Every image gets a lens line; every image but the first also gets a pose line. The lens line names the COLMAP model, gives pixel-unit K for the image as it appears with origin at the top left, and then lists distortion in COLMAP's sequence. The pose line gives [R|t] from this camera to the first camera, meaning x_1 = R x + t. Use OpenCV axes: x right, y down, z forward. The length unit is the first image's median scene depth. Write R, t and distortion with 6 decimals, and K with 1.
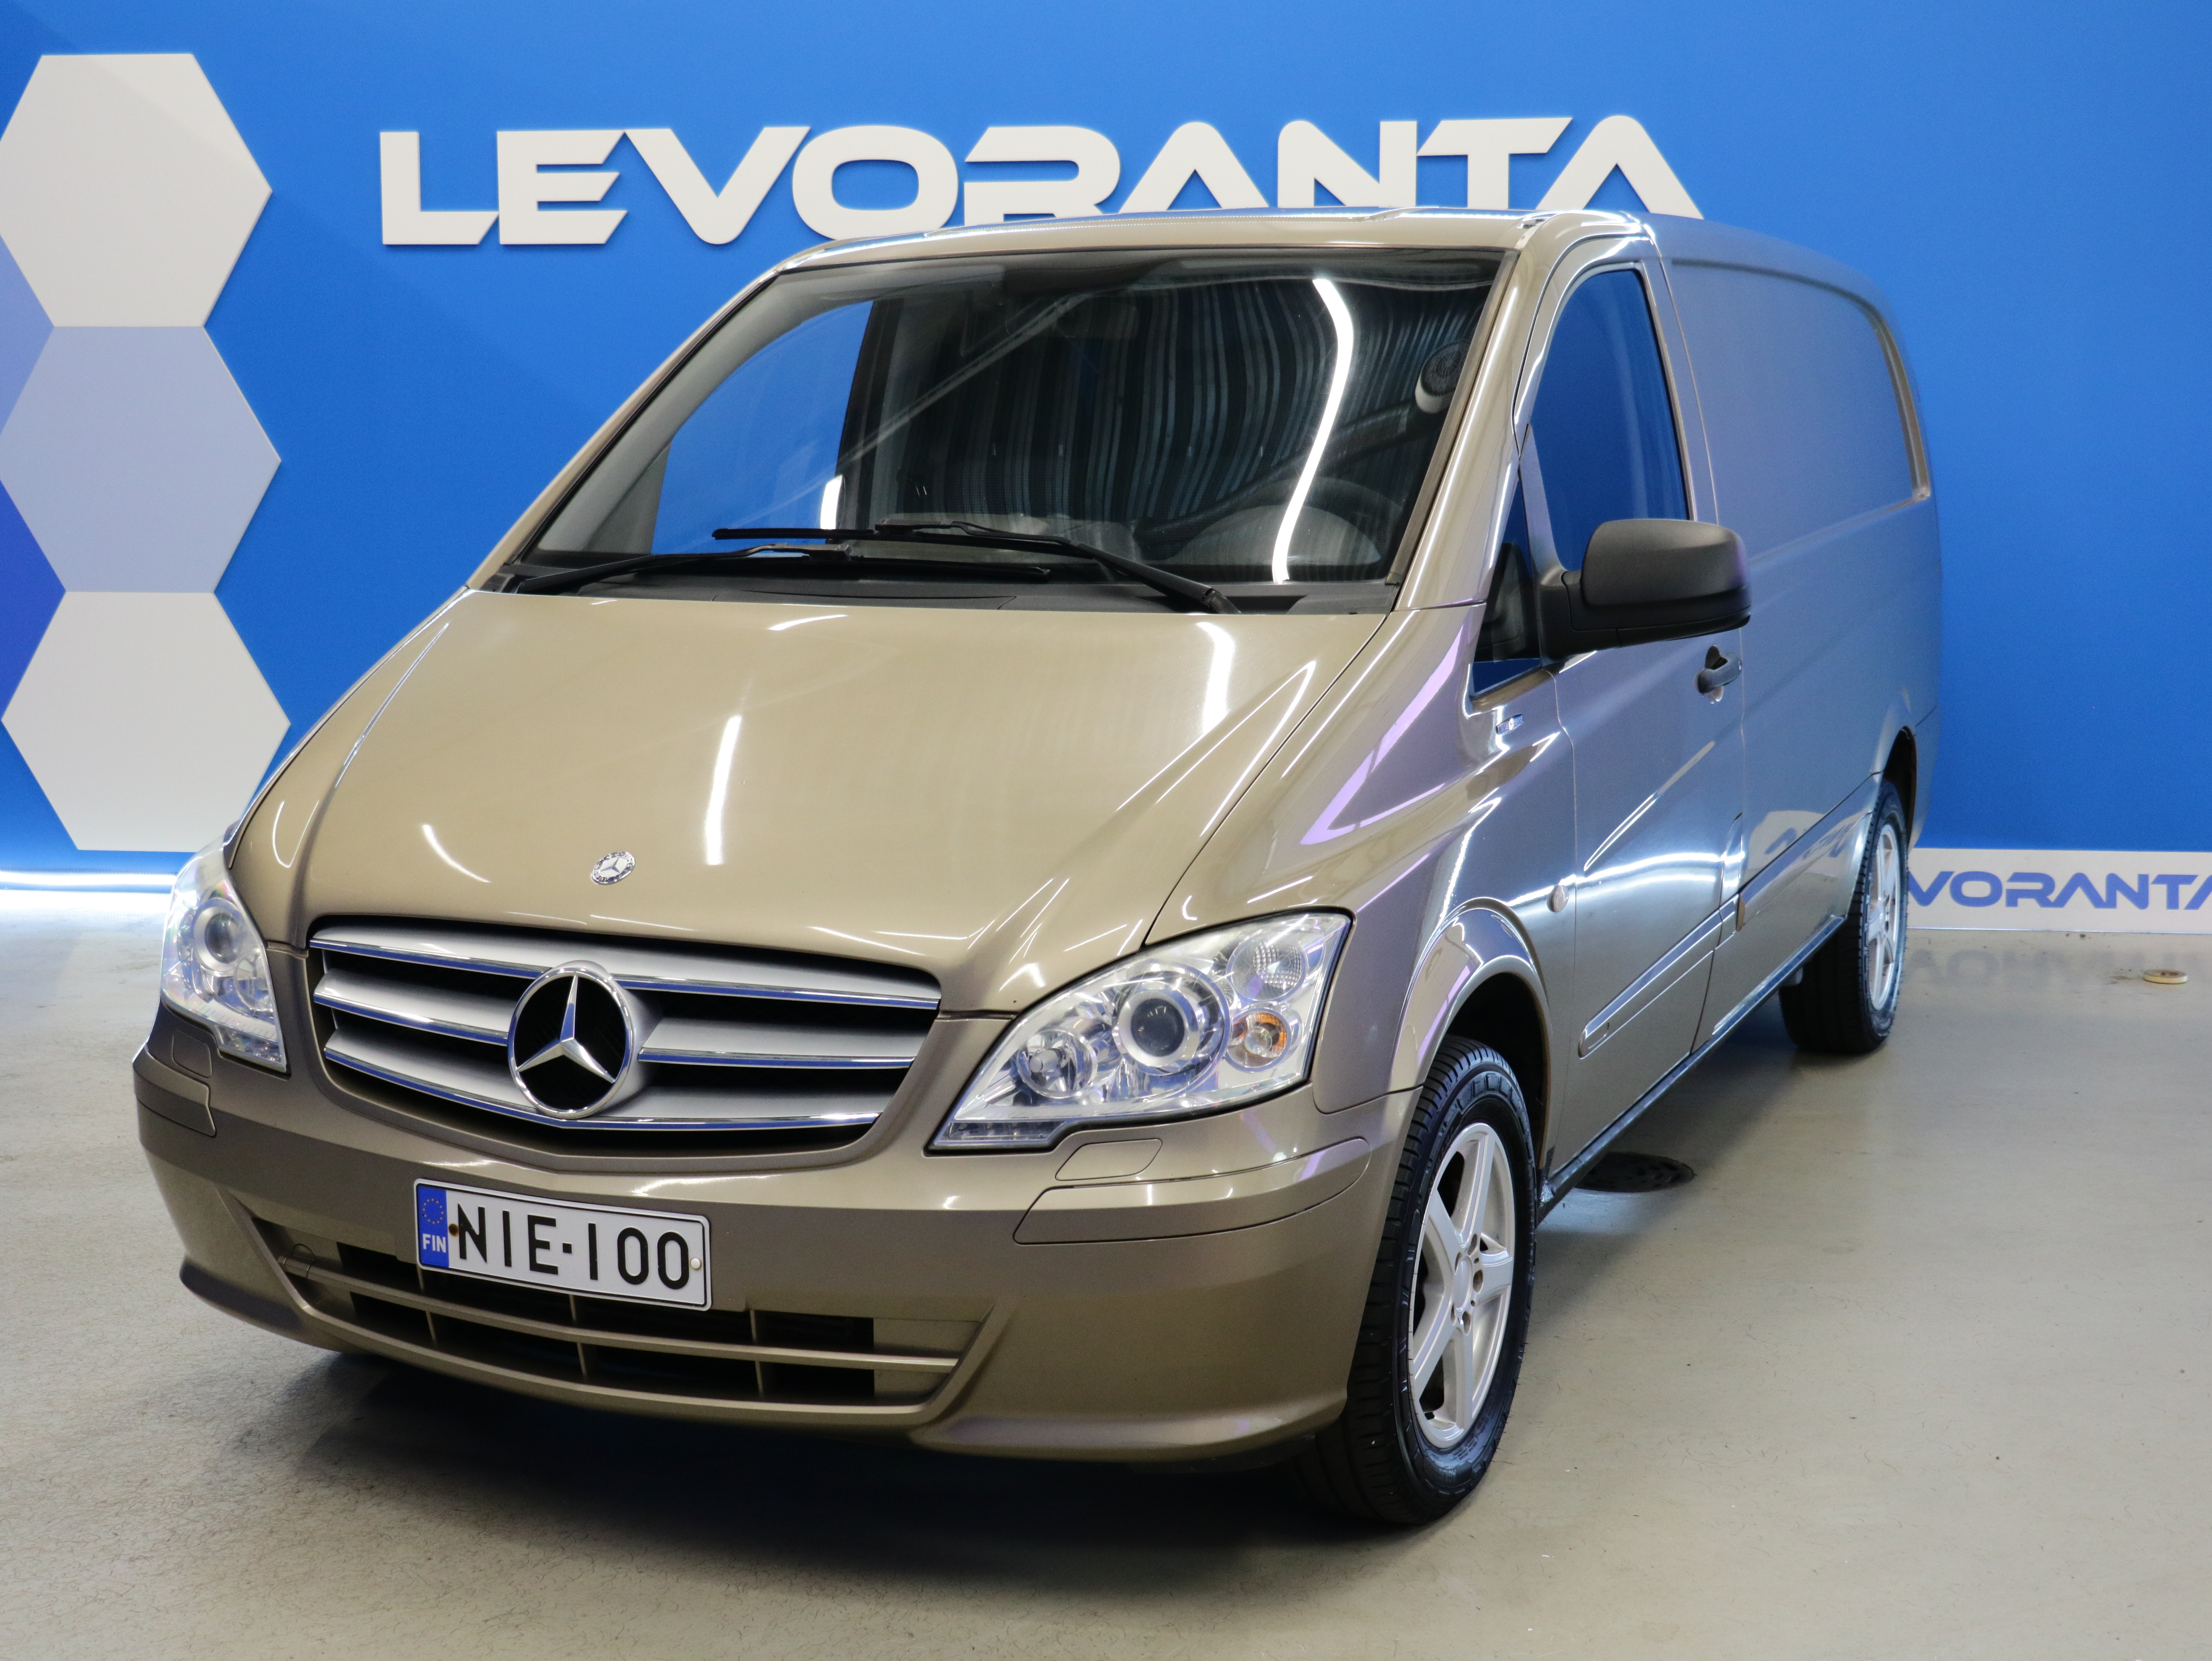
lens RADIAL K [[2743.5, 0, 1106.0], [0, 2743.5, 830.5], [0, 0, 1]] dist [-0.023298, 0.006259]
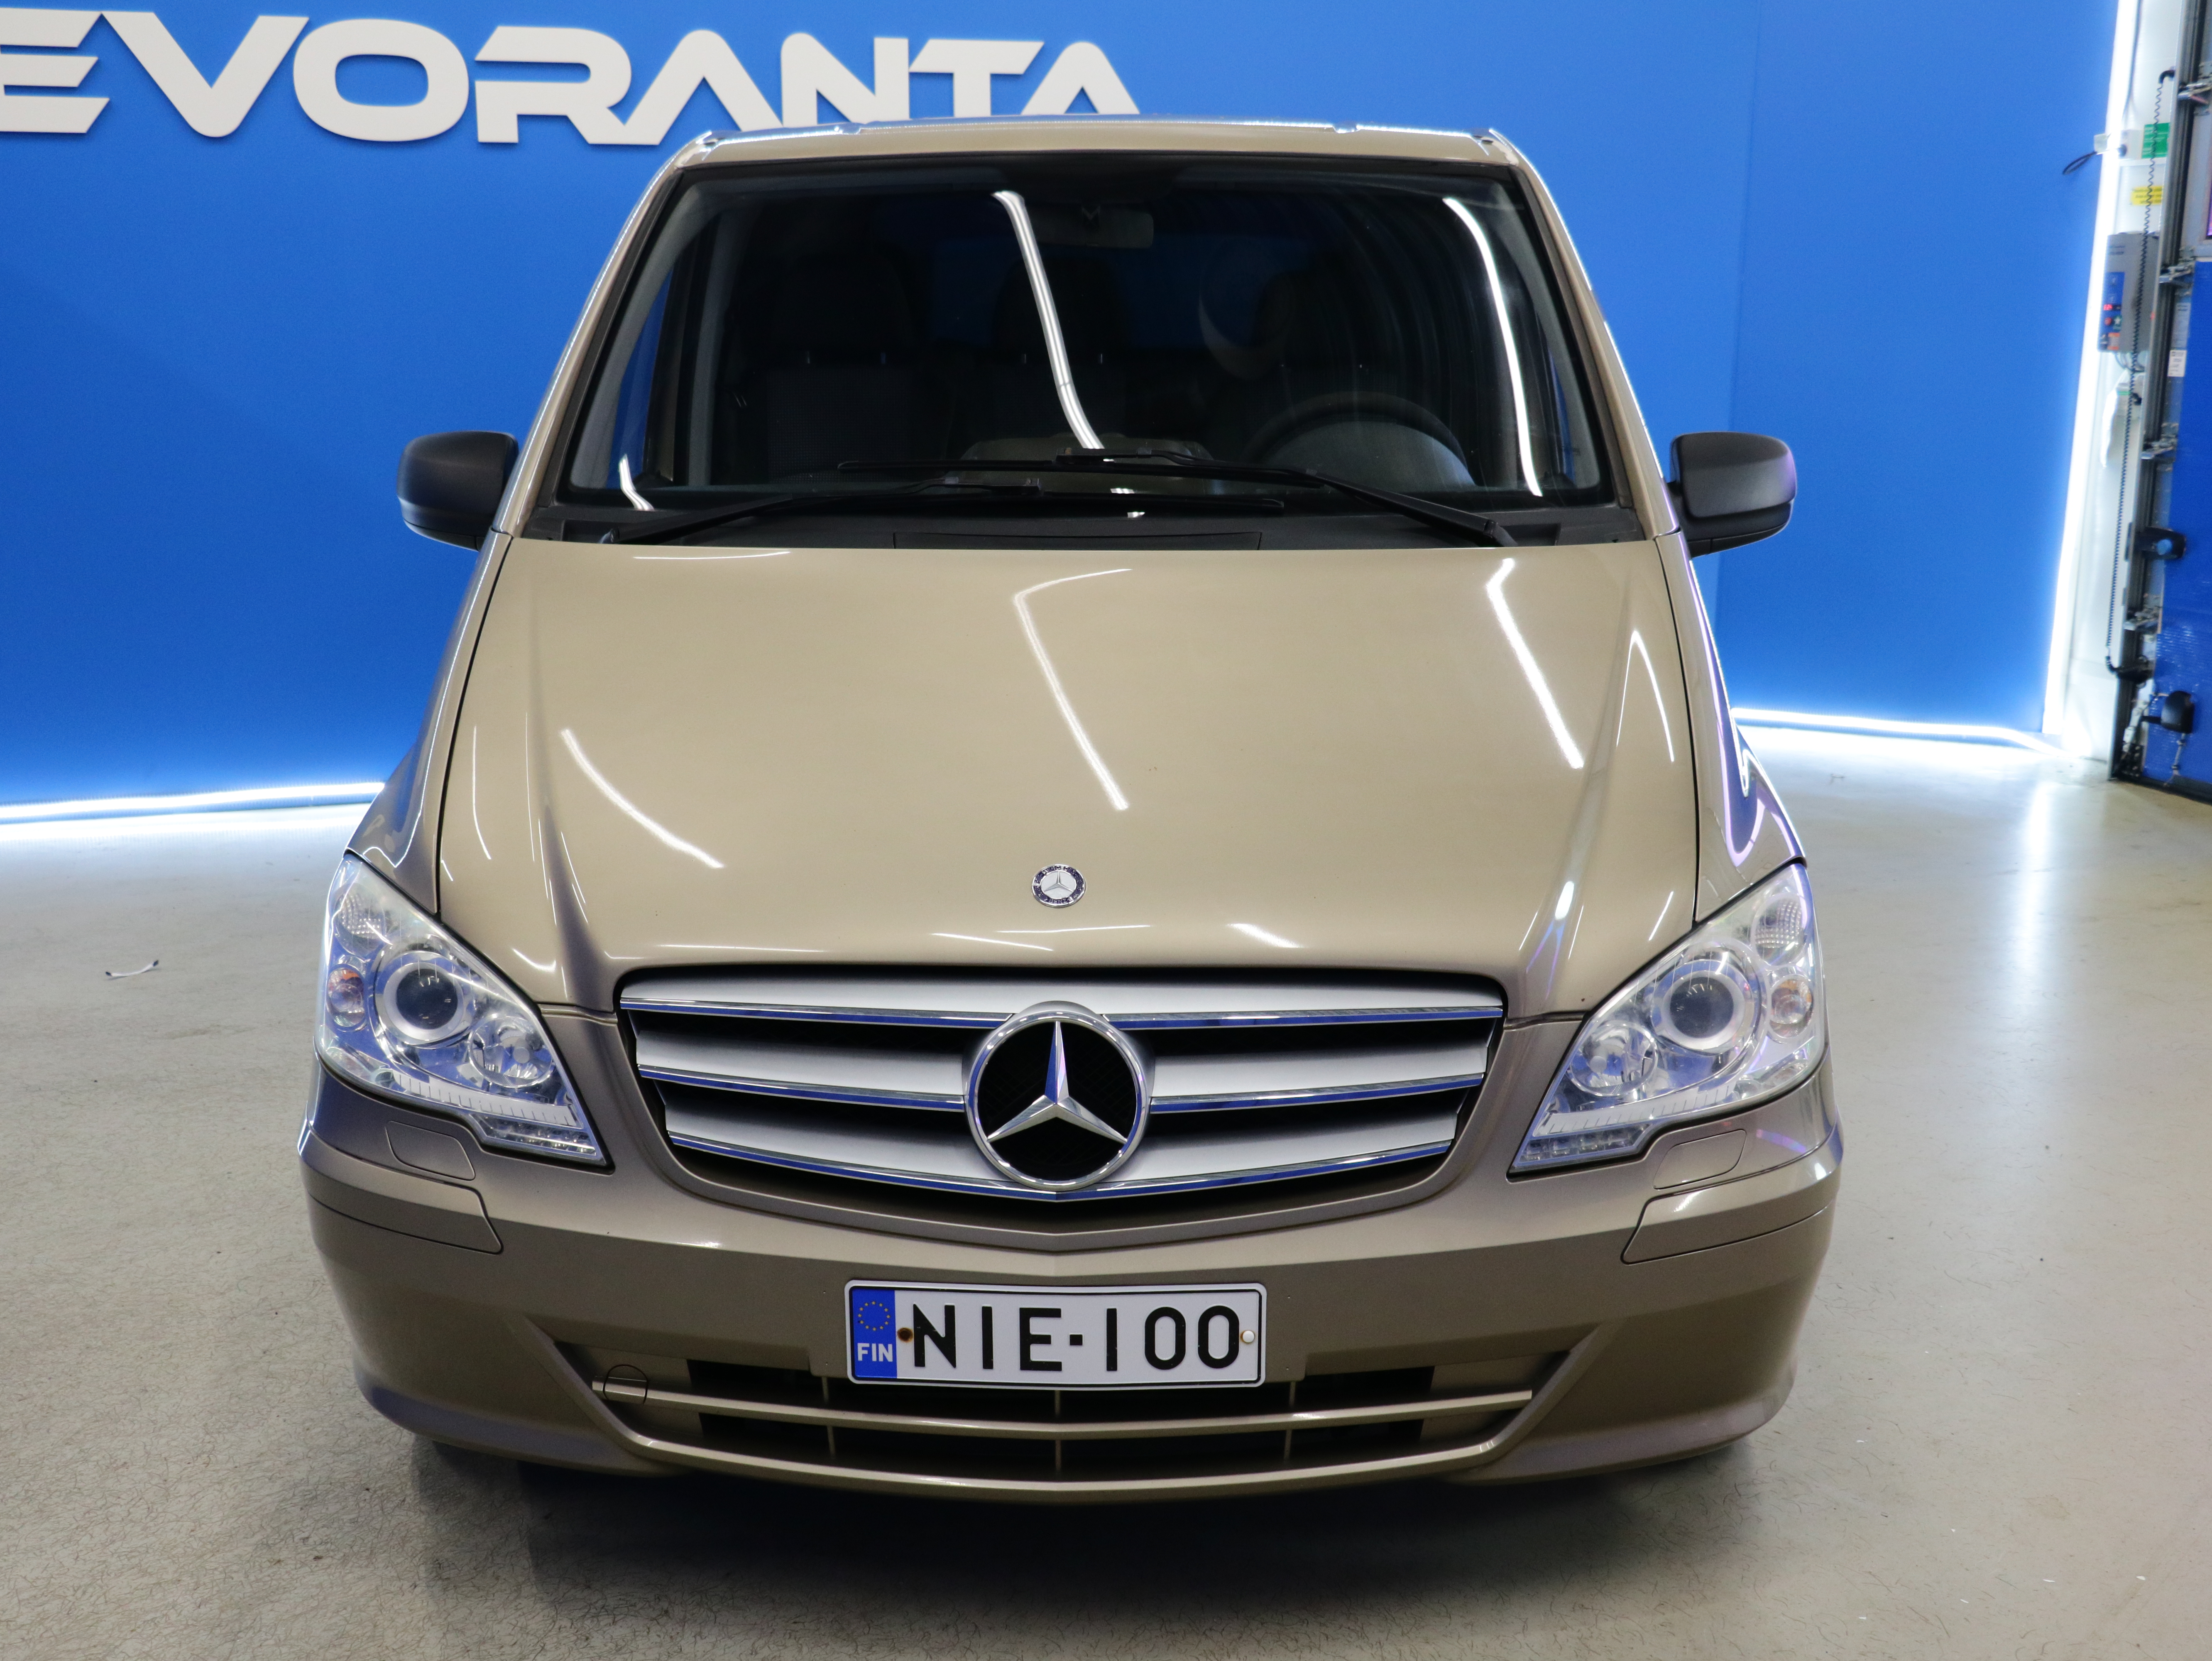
lens RADIAL K [[2214.6, 0, 1139.4], [0, 2214.6, 839.2], [0, 0, 1]] dist [-0.050491, 0.042628]
pose [[0.919832, -0.088331, 0.382238, -0.413236], [0.054281, 0.993607, 0.098988, -0.066060], [-0.388538, -0.070304, 0.918747, 0.363431]]
